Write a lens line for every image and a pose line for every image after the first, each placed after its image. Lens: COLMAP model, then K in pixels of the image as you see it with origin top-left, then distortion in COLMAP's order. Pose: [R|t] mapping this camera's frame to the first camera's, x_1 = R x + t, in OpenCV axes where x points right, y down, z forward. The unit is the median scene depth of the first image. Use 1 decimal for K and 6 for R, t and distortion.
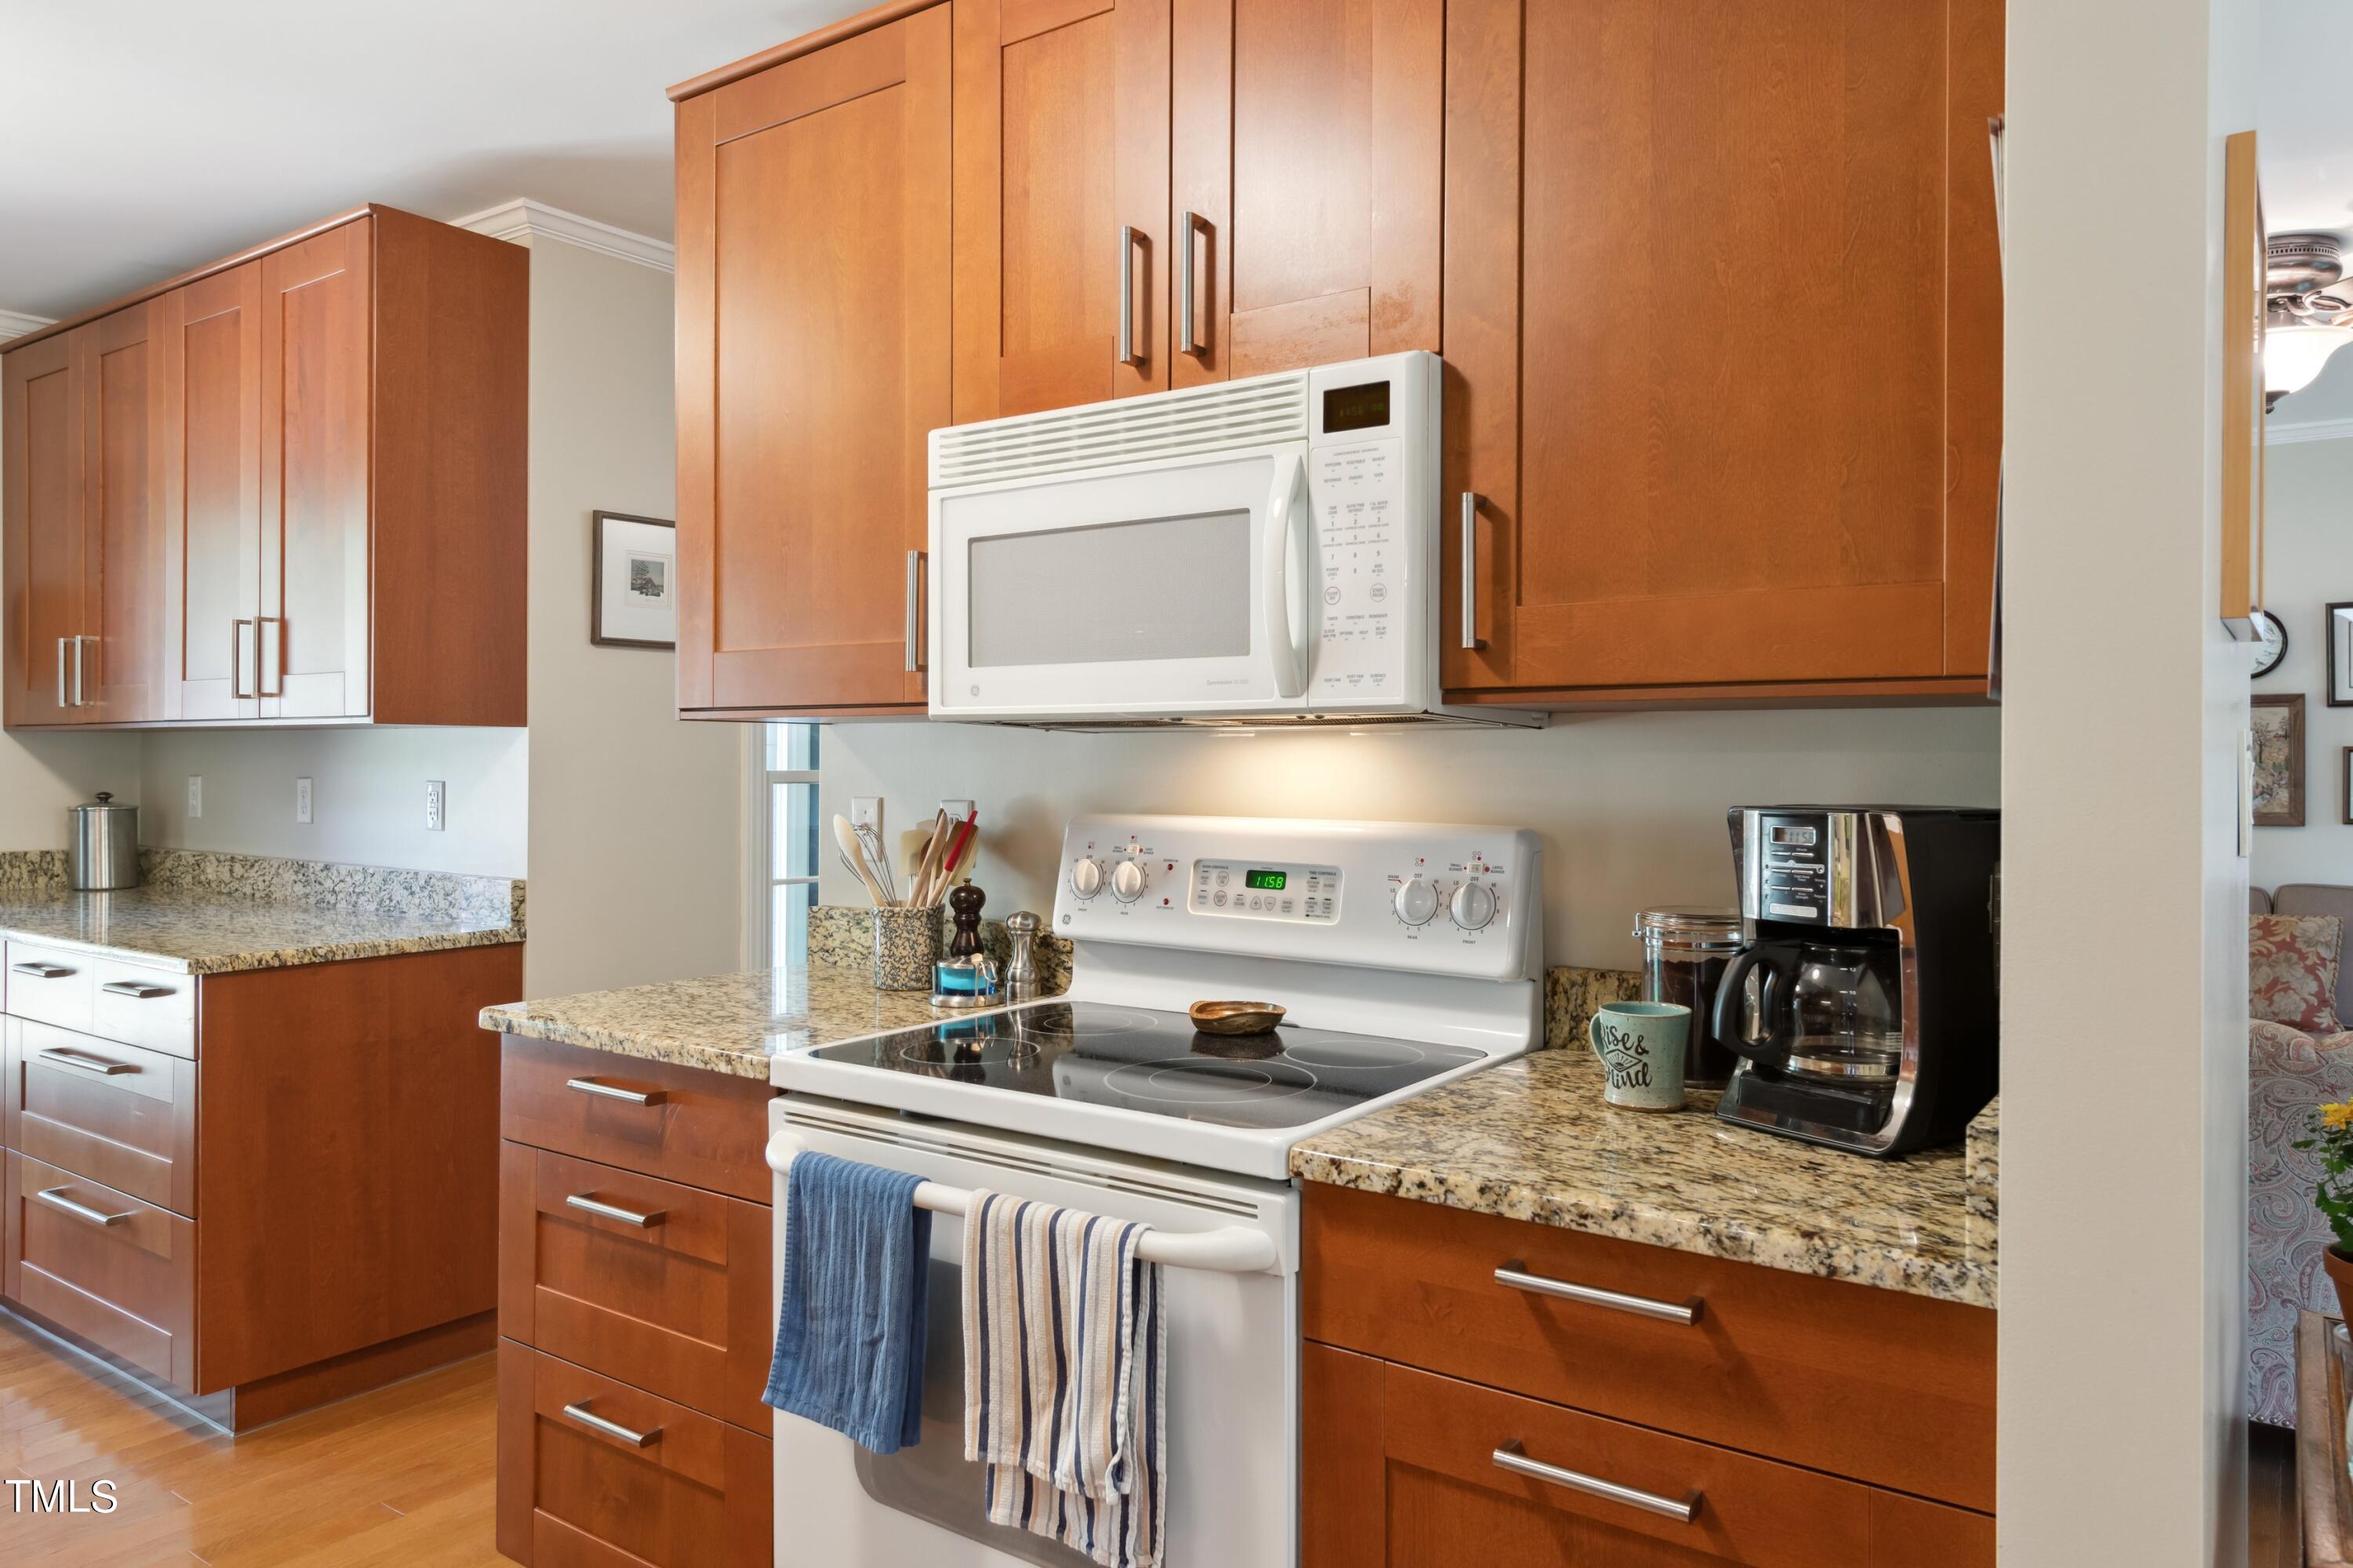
lens RADIAL K [[1543.0, 0, 1181.5], [0, 1543.0, 757.9], [0, 0, 1]] dist [0.004430, 0.002178]
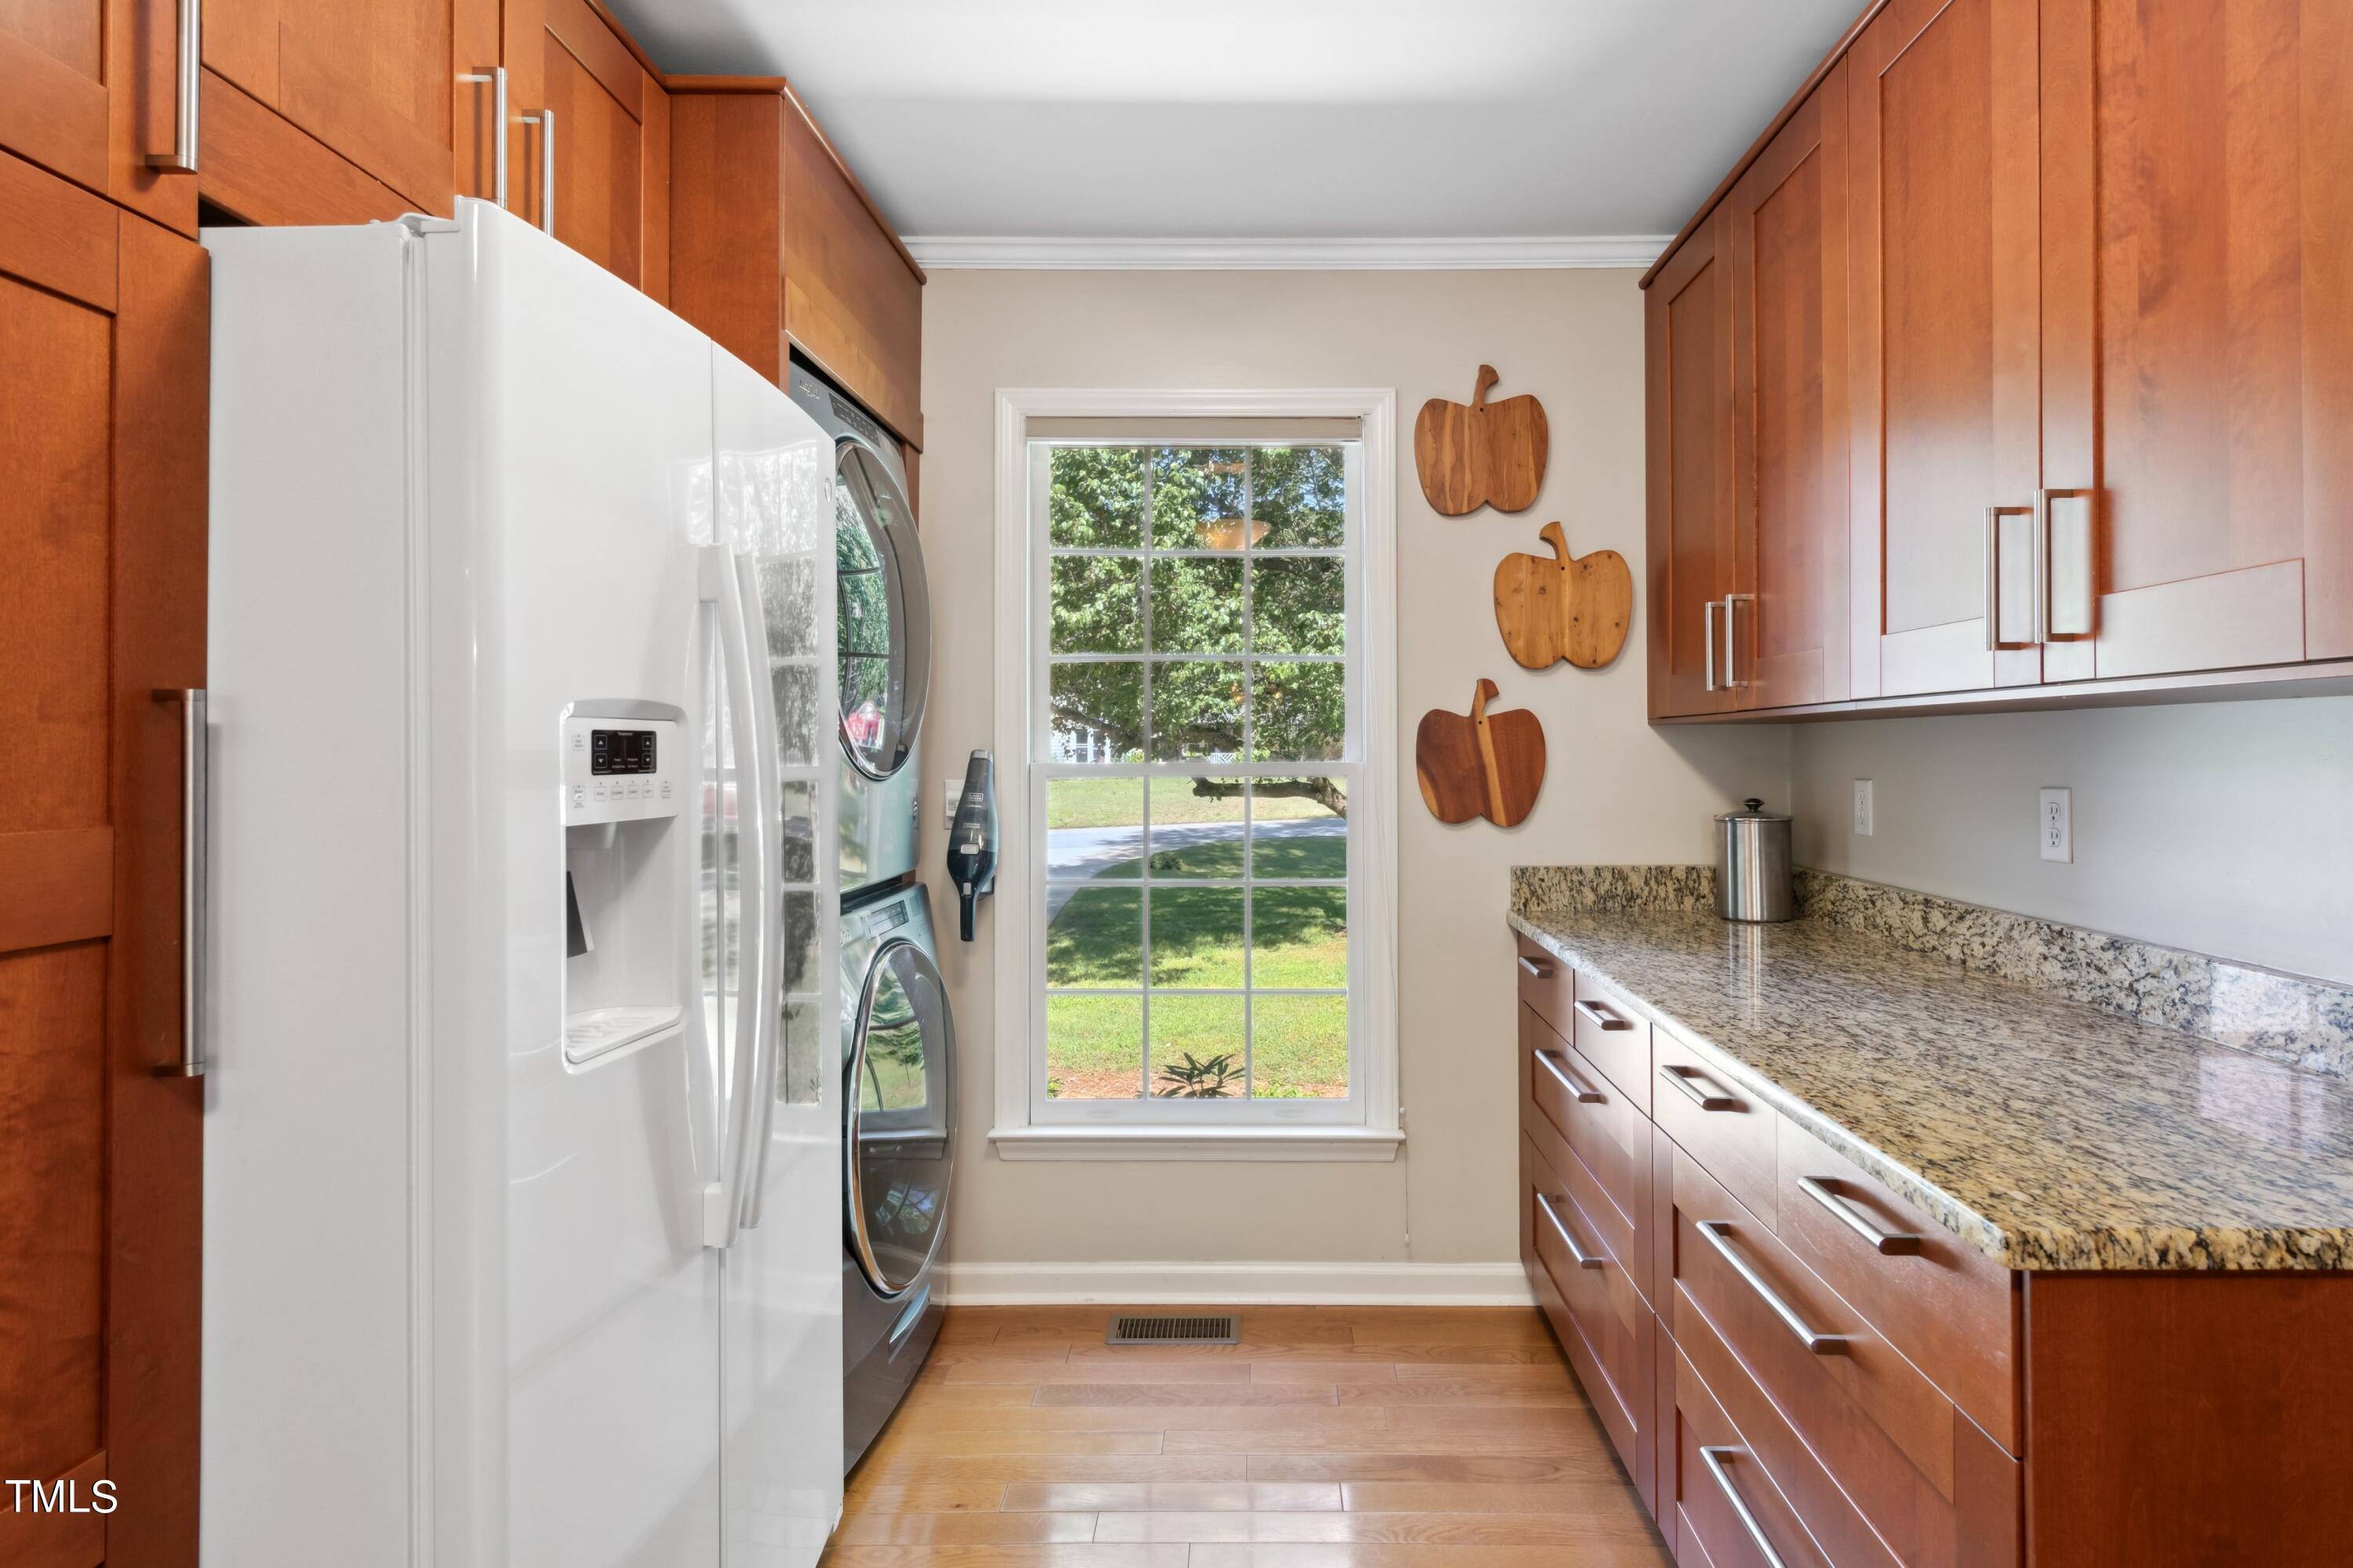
lens RADIAL K [[1290.3, 0, 1185.5], [0, 1290.3, 740.9], [0, 0, 1]] dist [-0.001934, -0.000741]
pose [[0.541490, -0.009748, -0.840651, -0.328279], [0.002948, 0.999949, -0.009697, -0.002107], [0.840702, 0.002773, 0.541491, 0.435831]]
